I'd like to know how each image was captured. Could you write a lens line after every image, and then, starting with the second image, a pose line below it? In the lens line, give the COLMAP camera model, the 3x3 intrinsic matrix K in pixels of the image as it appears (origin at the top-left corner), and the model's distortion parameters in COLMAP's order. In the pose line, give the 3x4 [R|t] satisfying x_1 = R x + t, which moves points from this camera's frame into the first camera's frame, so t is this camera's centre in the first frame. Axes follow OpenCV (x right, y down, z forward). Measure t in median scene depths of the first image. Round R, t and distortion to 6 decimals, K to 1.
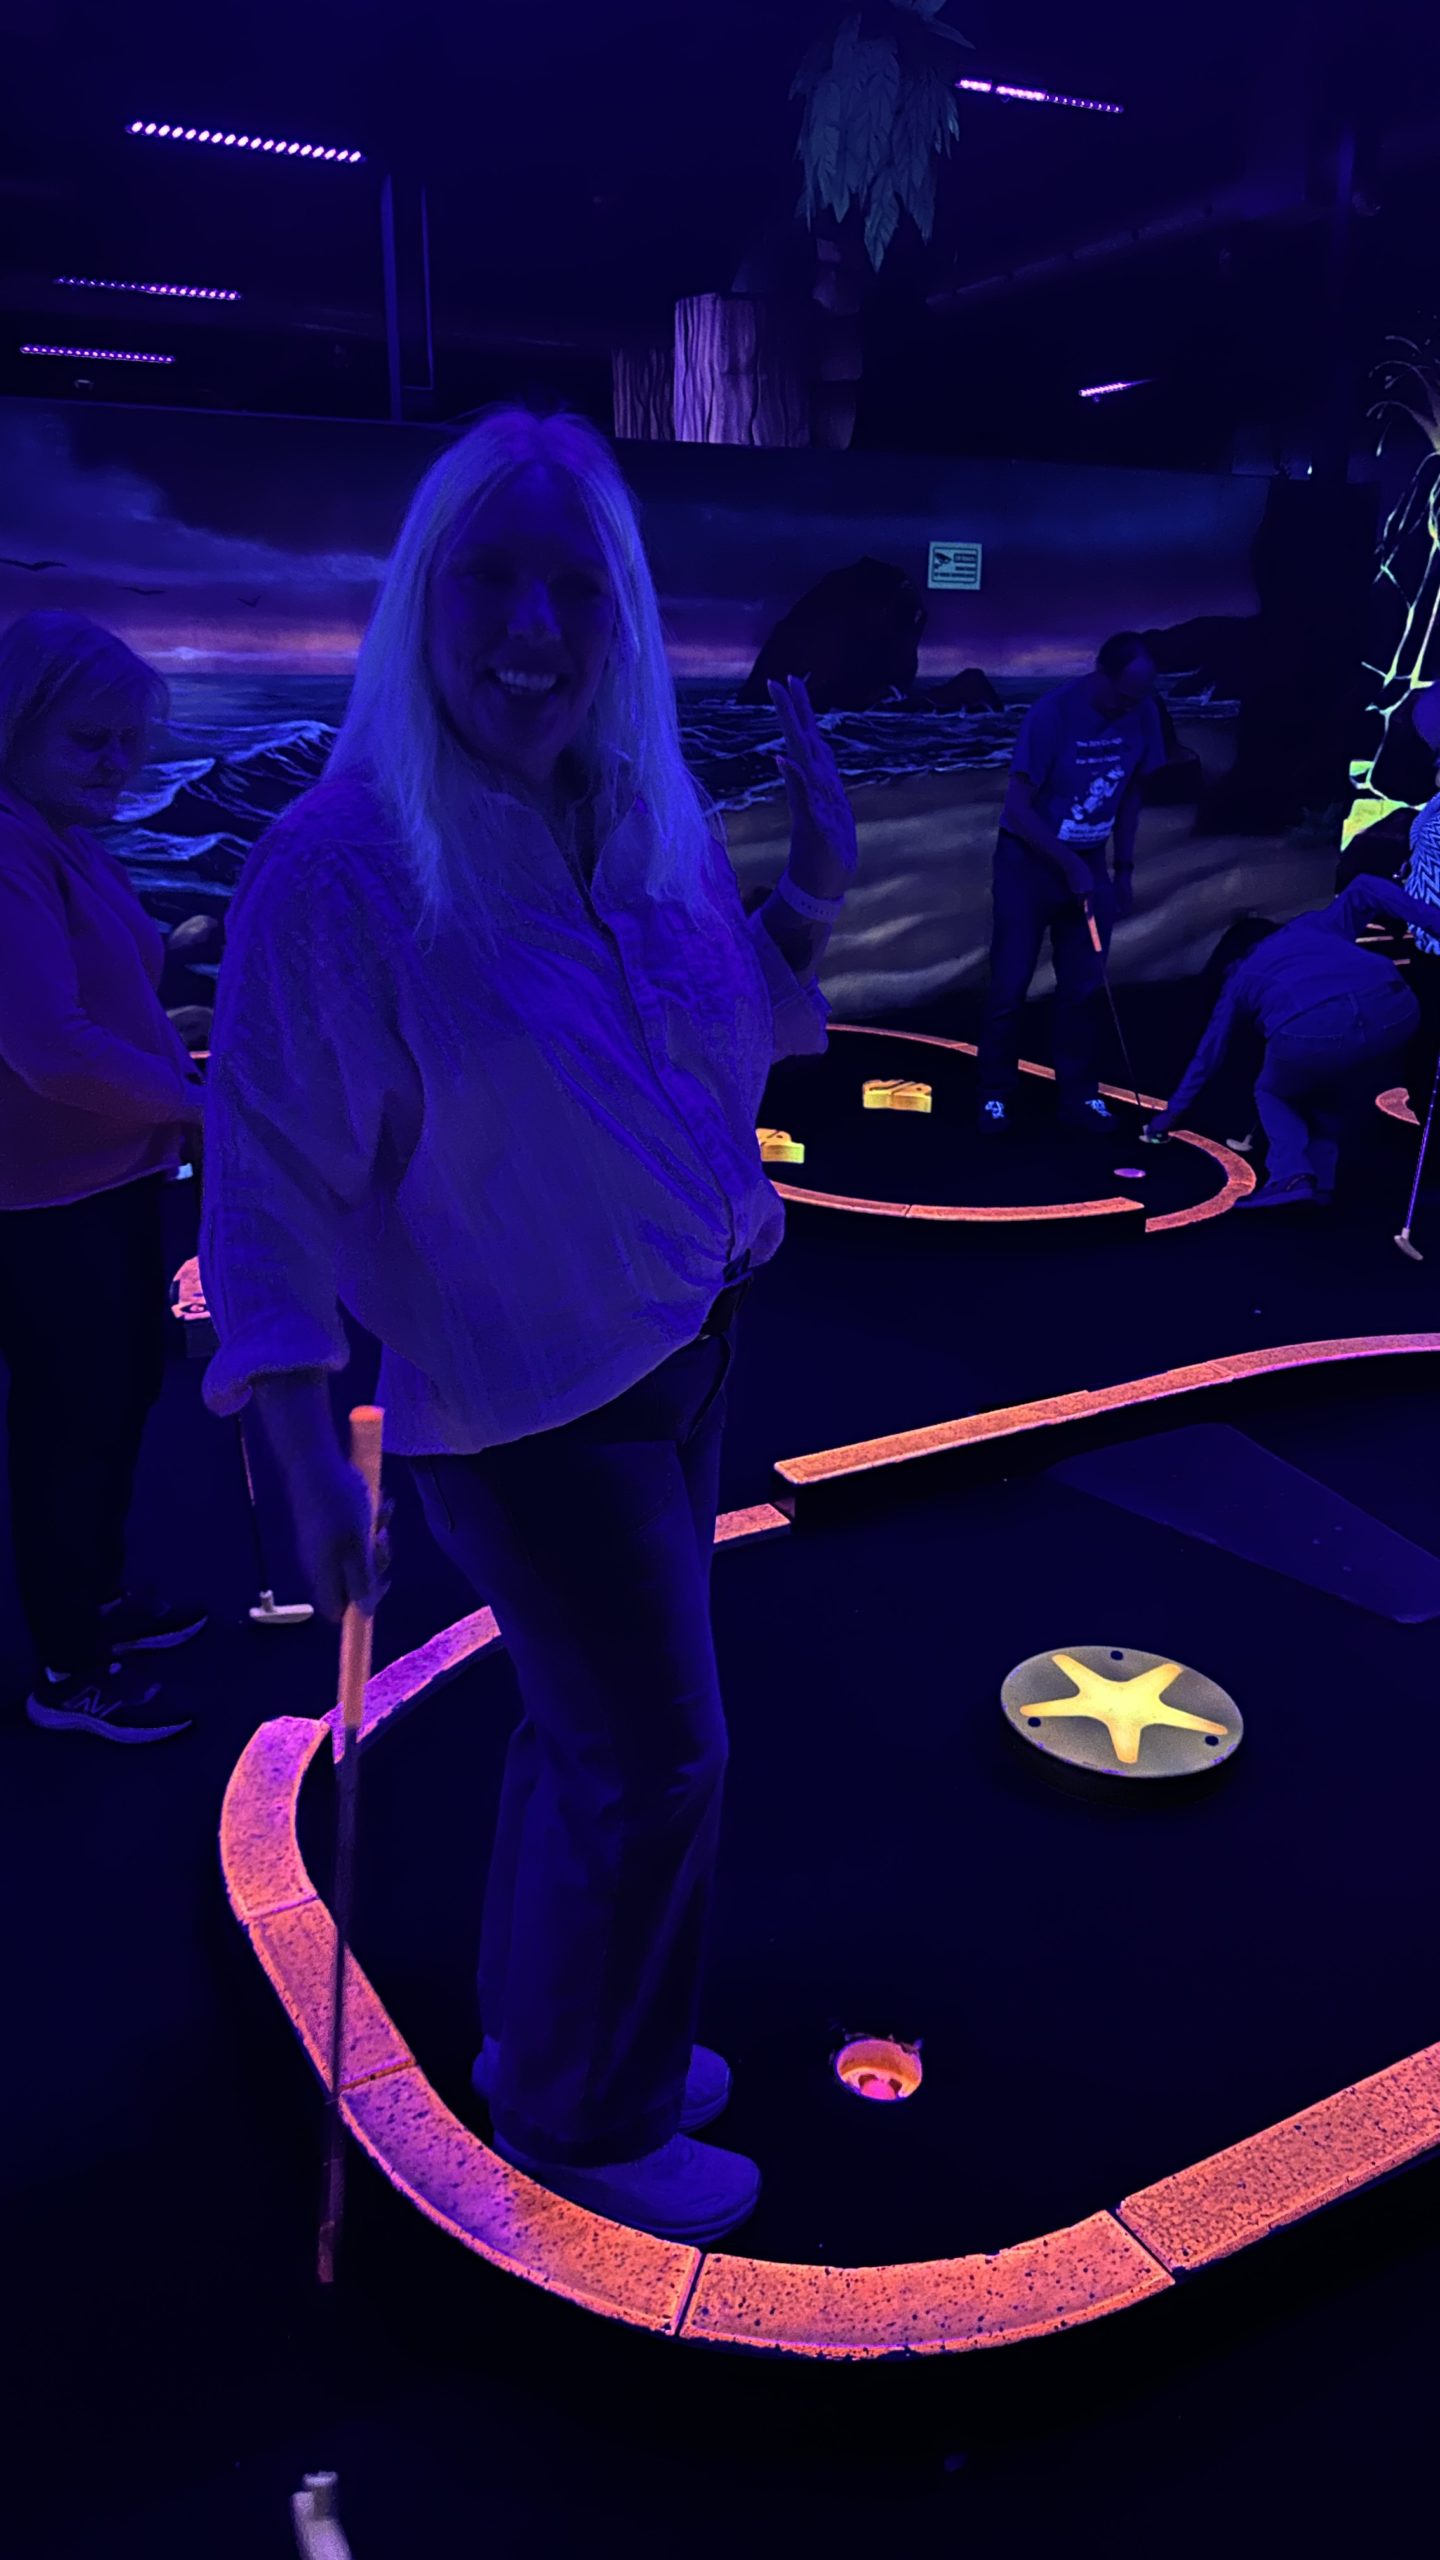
lens RADIAL K [[1758.8, 0, 718.1], [0, 1758.8, 1347.2], [0, 0, 1]] dist [0.077226, -0.102103]
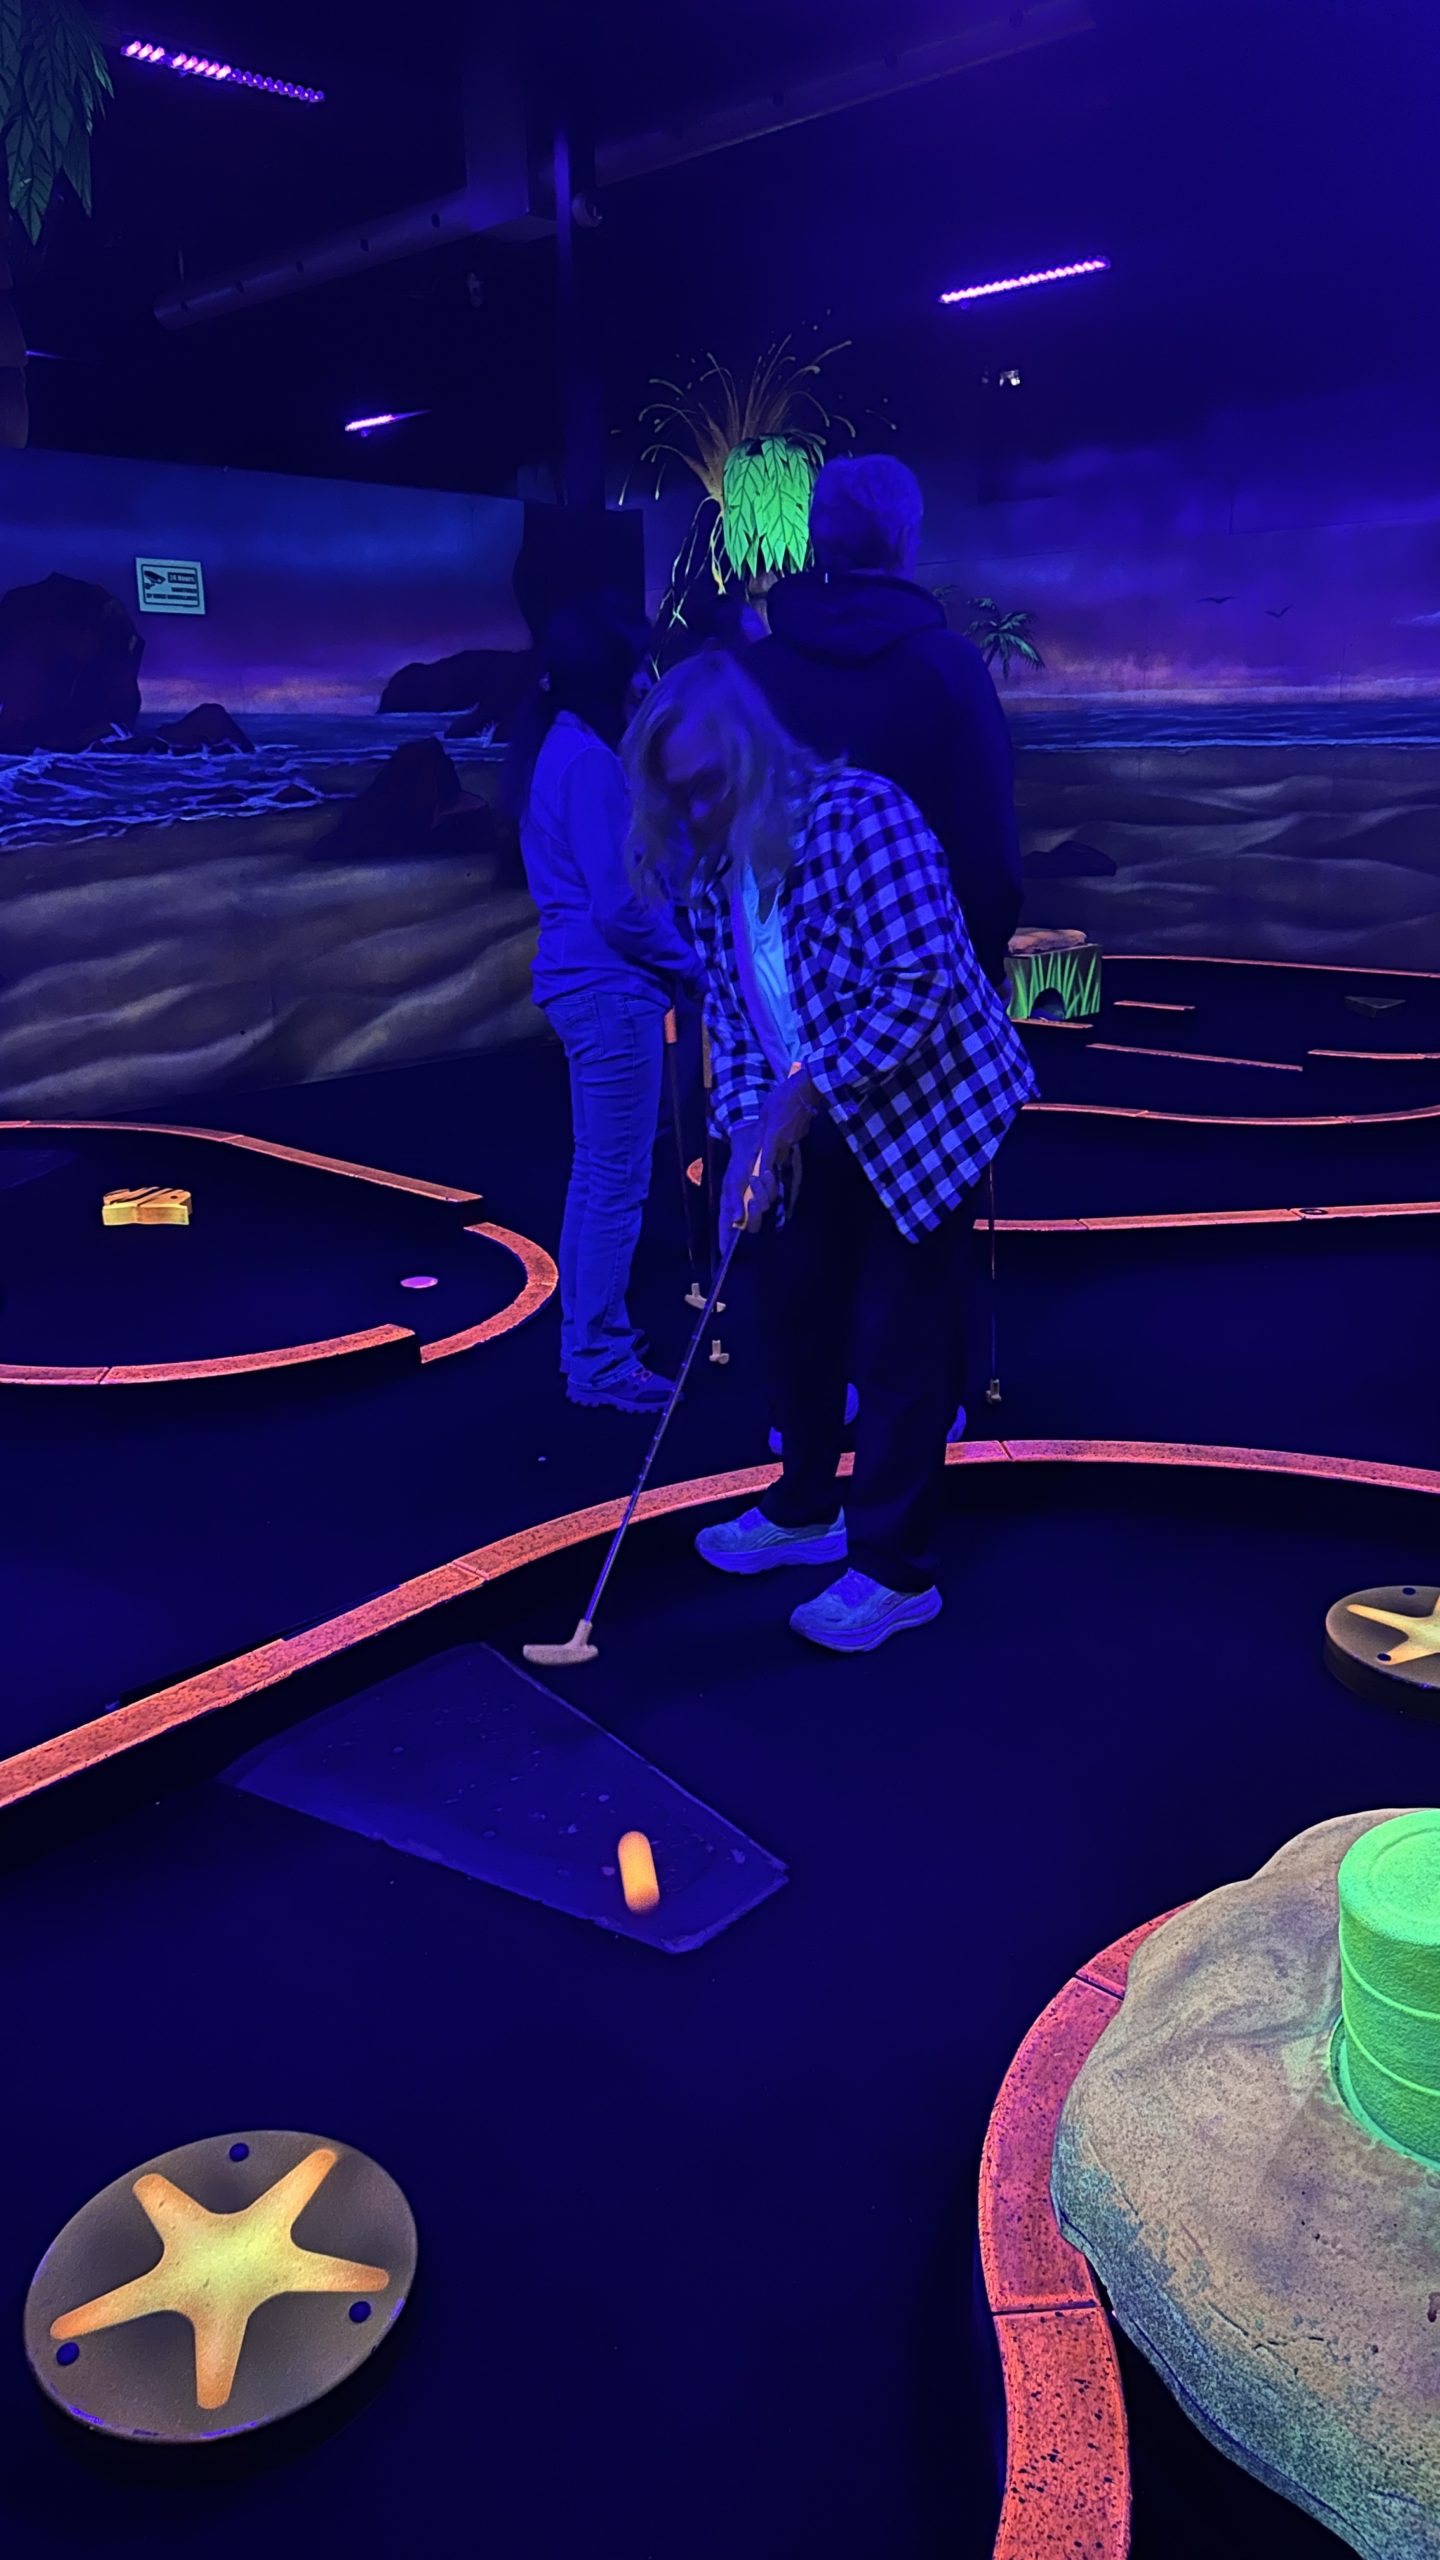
lens RADIAL K [[1785.0, 0, 720.0], [0, 1785.0, 1280.0], [0, 0, 1]] dist [0.116346, -0.076310]
pose [[0.946868, -0.107058, 0.303282, 0.080533], [0.127995, 0.990516, -0.049958, -0.028339], [-0.295057, 0.086122, 0.951590, 0.109191]]
